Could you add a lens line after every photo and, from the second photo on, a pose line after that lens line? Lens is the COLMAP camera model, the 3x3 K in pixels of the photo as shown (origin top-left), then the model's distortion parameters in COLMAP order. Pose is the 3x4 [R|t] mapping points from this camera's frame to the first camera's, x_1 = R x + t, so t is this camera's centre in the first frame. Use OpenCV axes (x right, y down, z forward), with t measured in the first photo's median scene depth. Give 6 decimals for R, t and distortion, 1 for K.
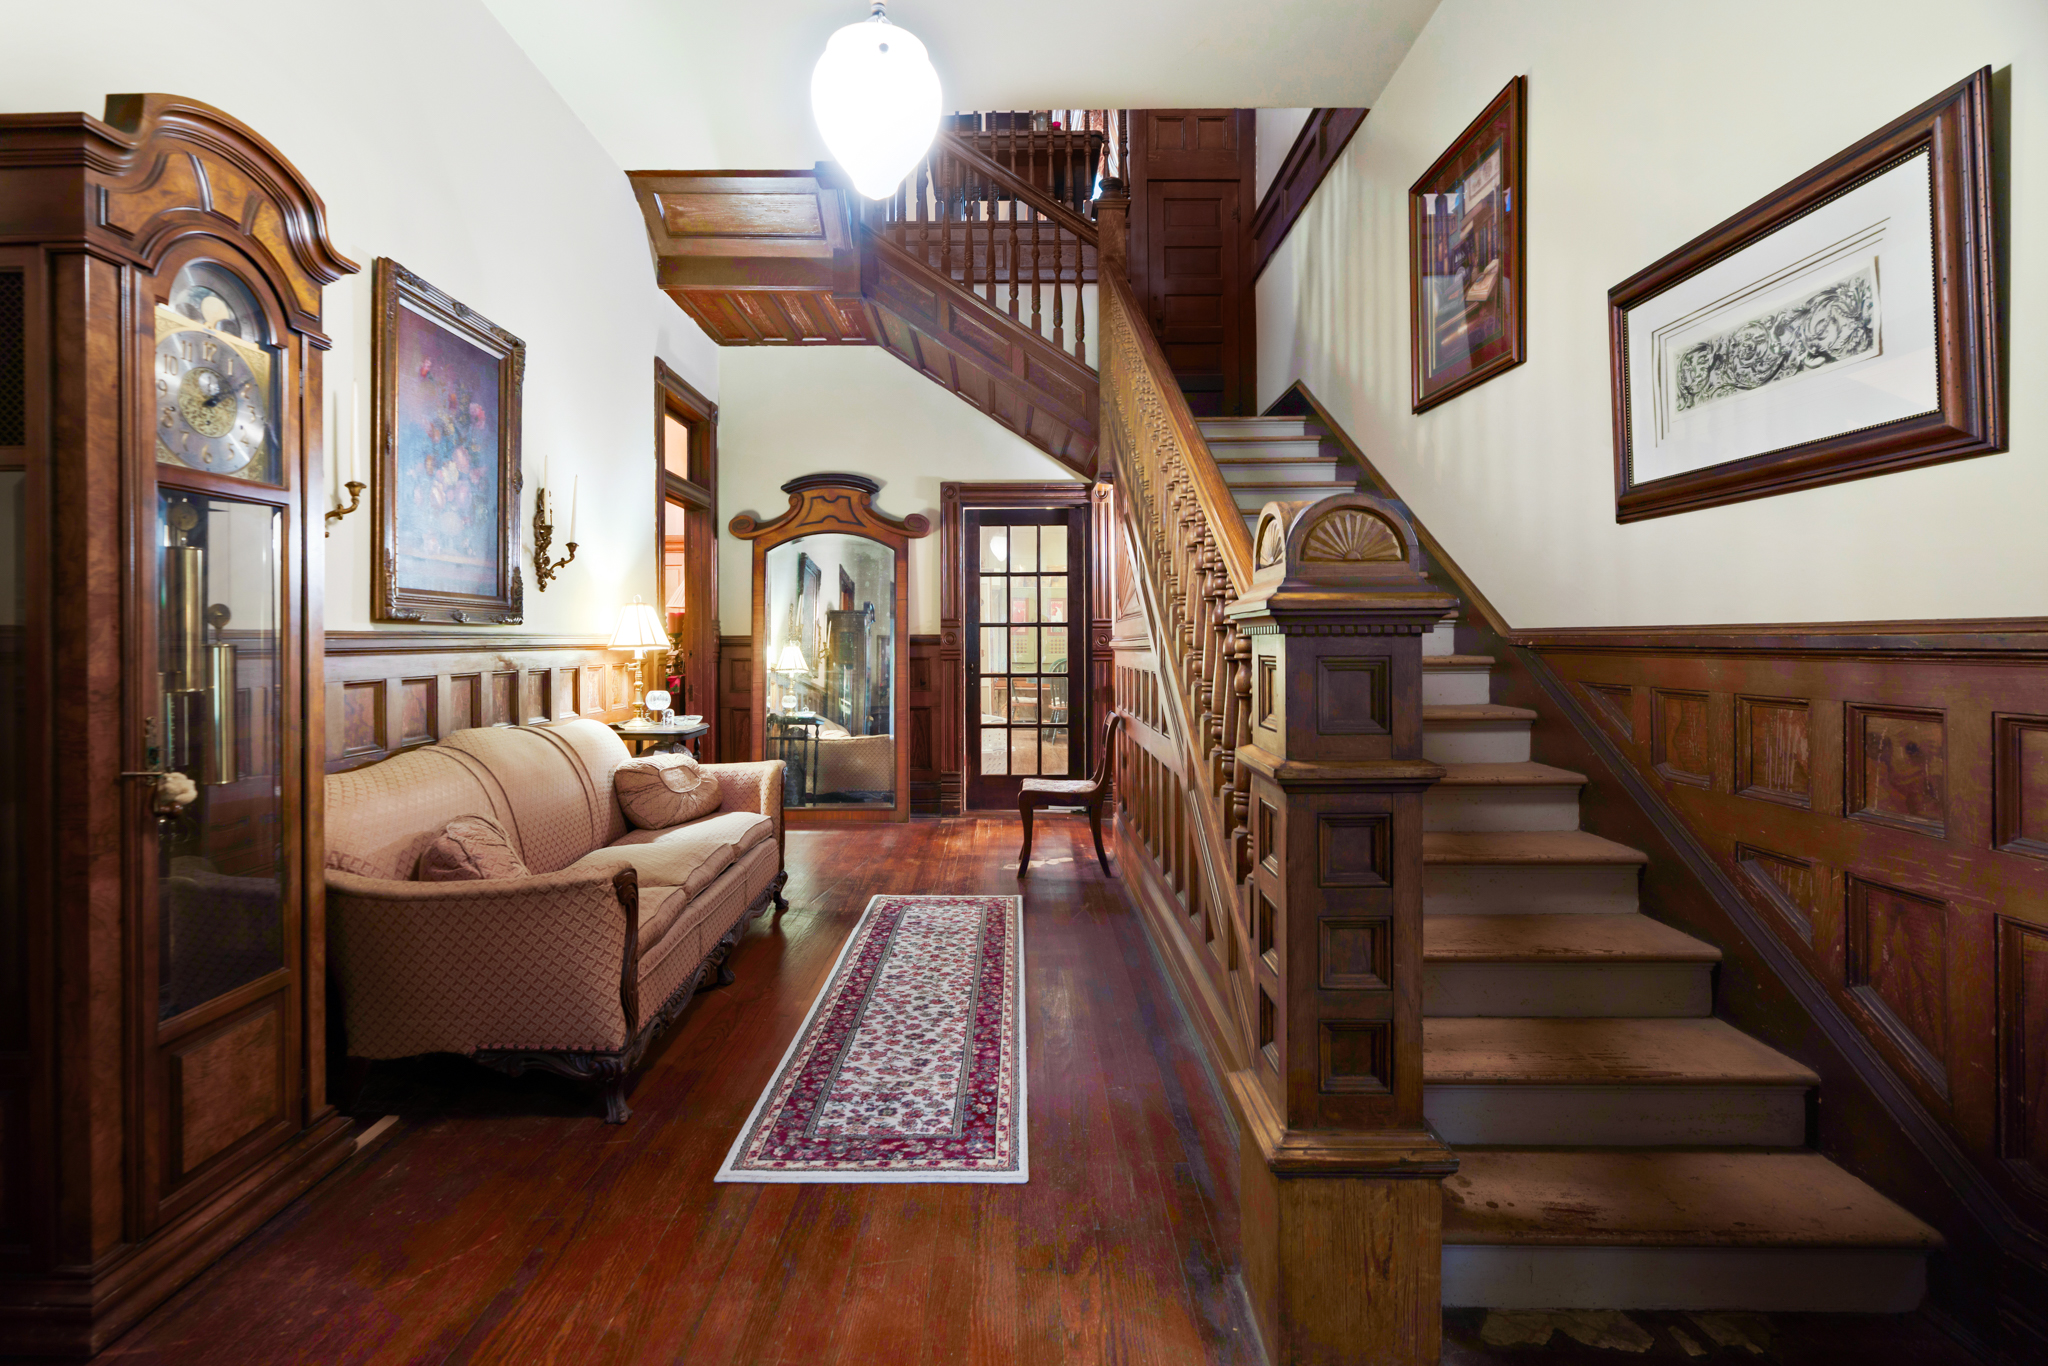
lens RADIAL K [[942.6, 0, 1016.3], [0, 942.6, 645.6], [0, 0, 1]] dist [-0.000138, 0.000707]
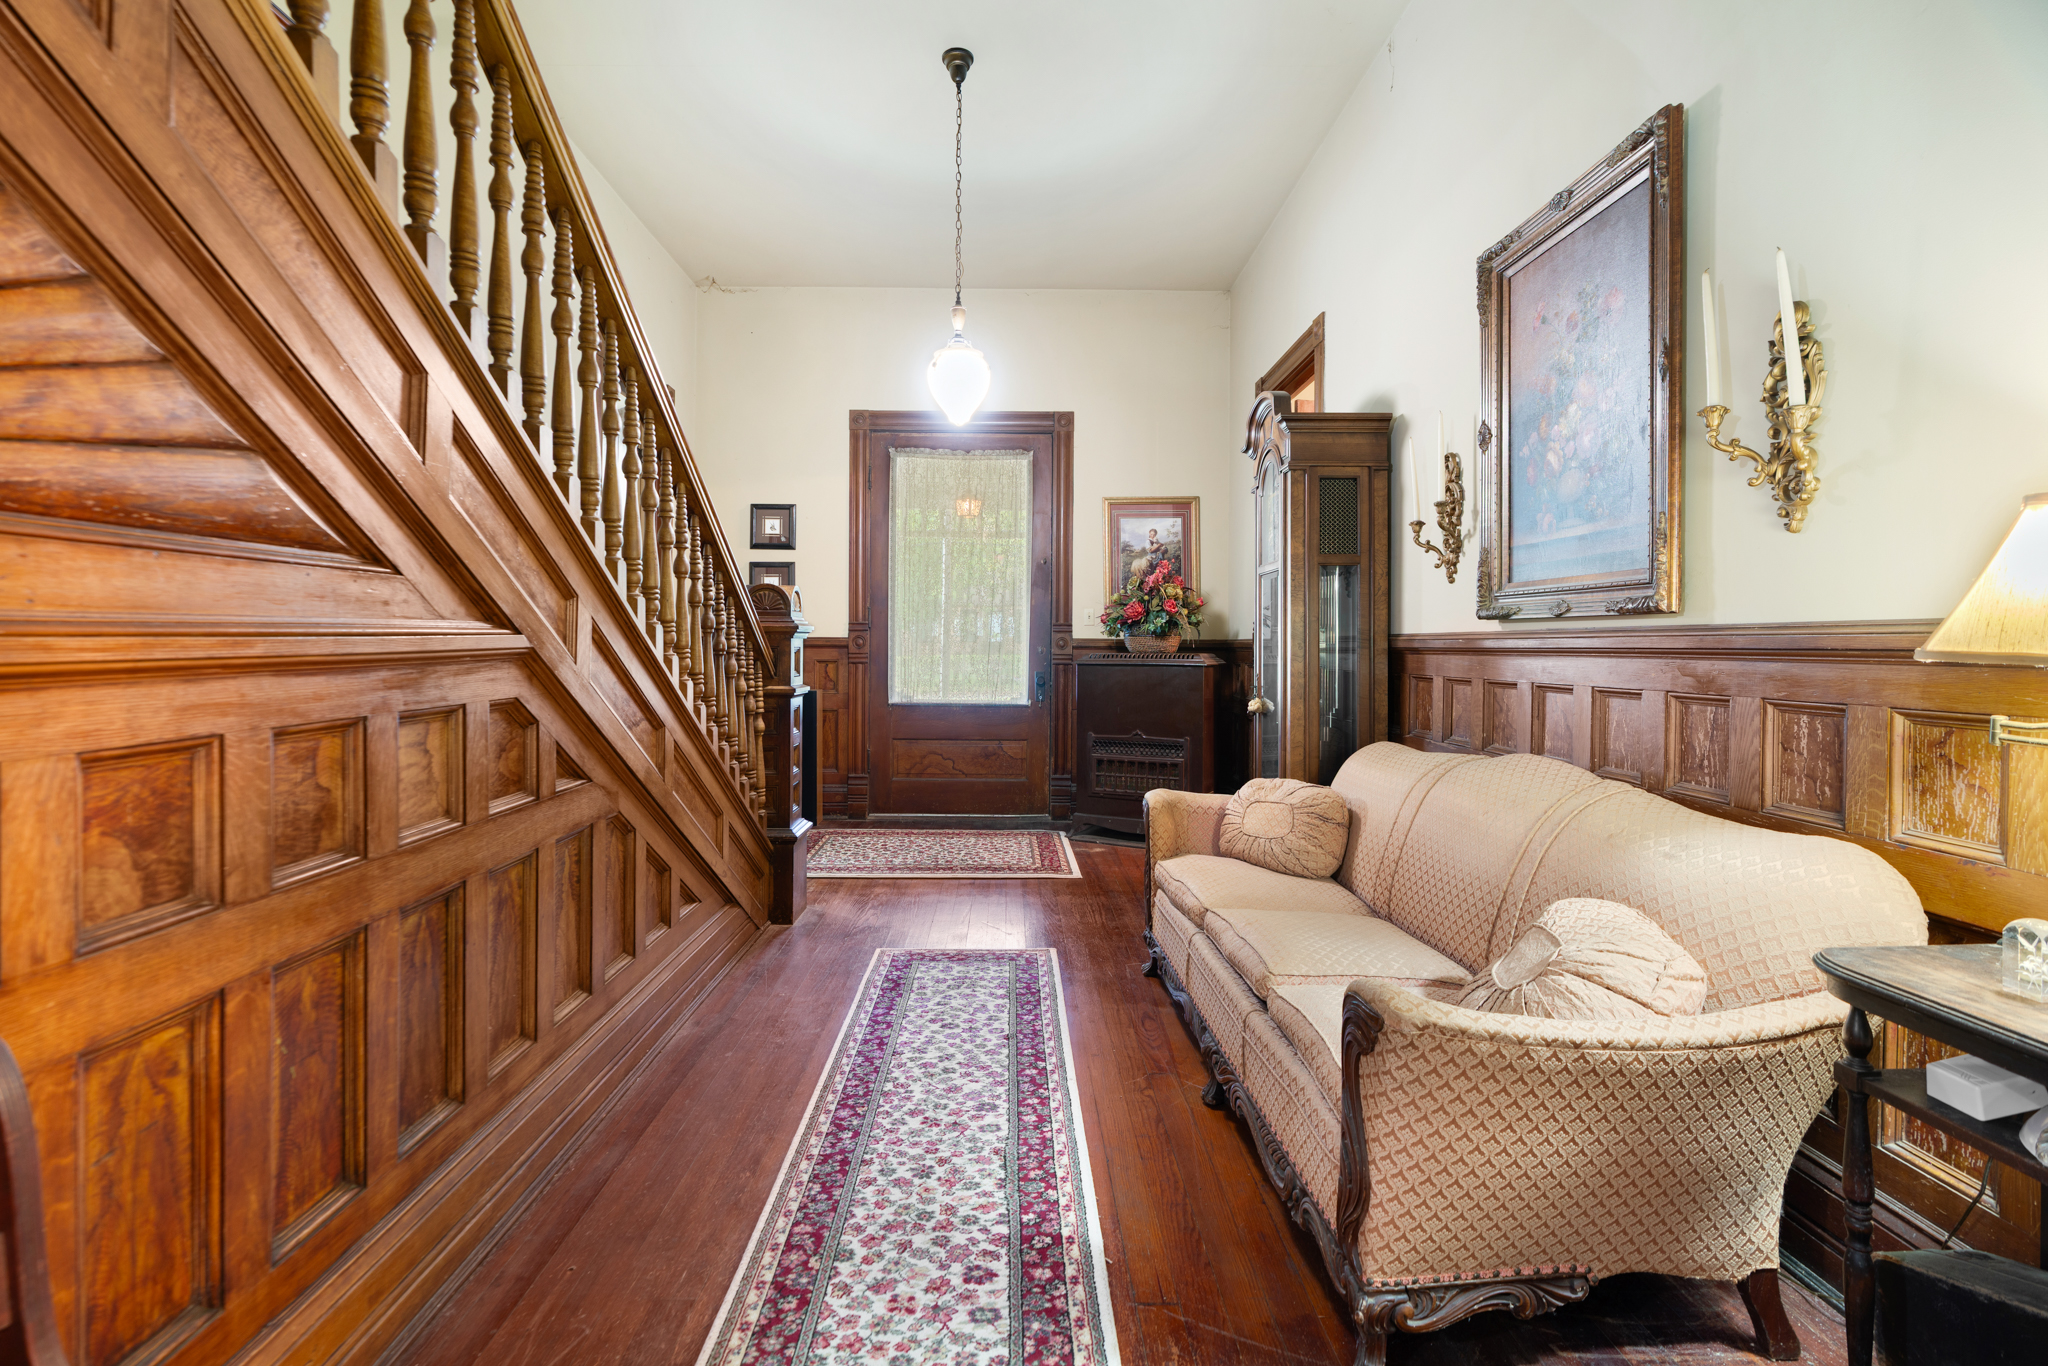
lens RADIAL K [[942.6, 0, 1016.3], [0, 942.6, 645.6], [0, 0, 1]] dist [-0.000138, 0.000707]
pose [[-0.999966, -0.000660, -0.008173, -0.160759], [-0.000736, 0.999956, 0.009392, -0.008253], [0.008166, 0.009398, -0.999922, 1.901106]]
